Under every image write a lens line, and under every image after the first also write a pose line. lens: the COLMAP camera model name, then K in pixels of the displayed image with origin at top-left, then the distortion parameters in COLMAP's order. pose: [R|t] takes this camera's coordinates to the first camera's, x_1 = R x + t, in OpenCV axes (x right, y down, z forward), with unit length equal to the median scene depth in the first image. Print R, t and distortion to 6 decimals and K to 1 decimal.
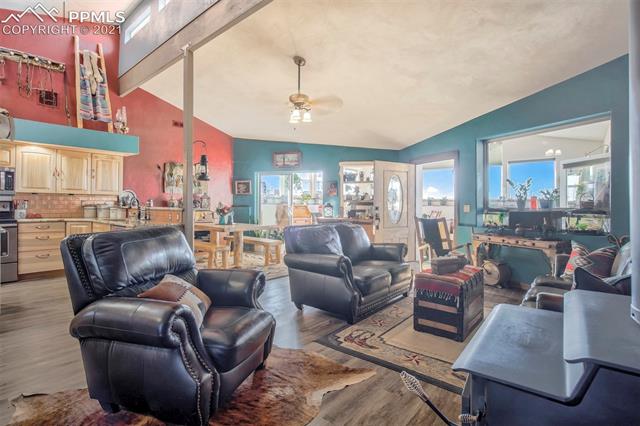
lens RADIAL K [[309.9, 0, 319.9], [0, 309.9, 207.0], [0, 0, 1]] dist [-0.028524, 0.000084]
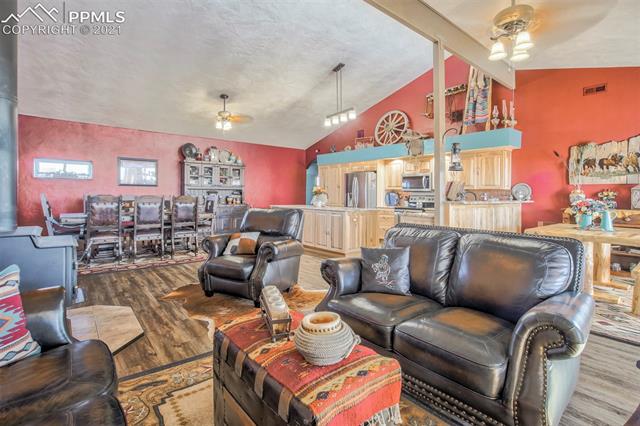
lens RADIAL K [[309.9, 0, 319.1], [0, 309.9, 210.5], [0, 0, 1]] dist [-0.028524, 0.000084]
pose [[-0.190103, 0.038103, -0.981025, 1.103267], [-0.015114, 0.999015, 0.041730, -0.005776], [0.981648, 0.022761, -0.189339, 1.454813]]
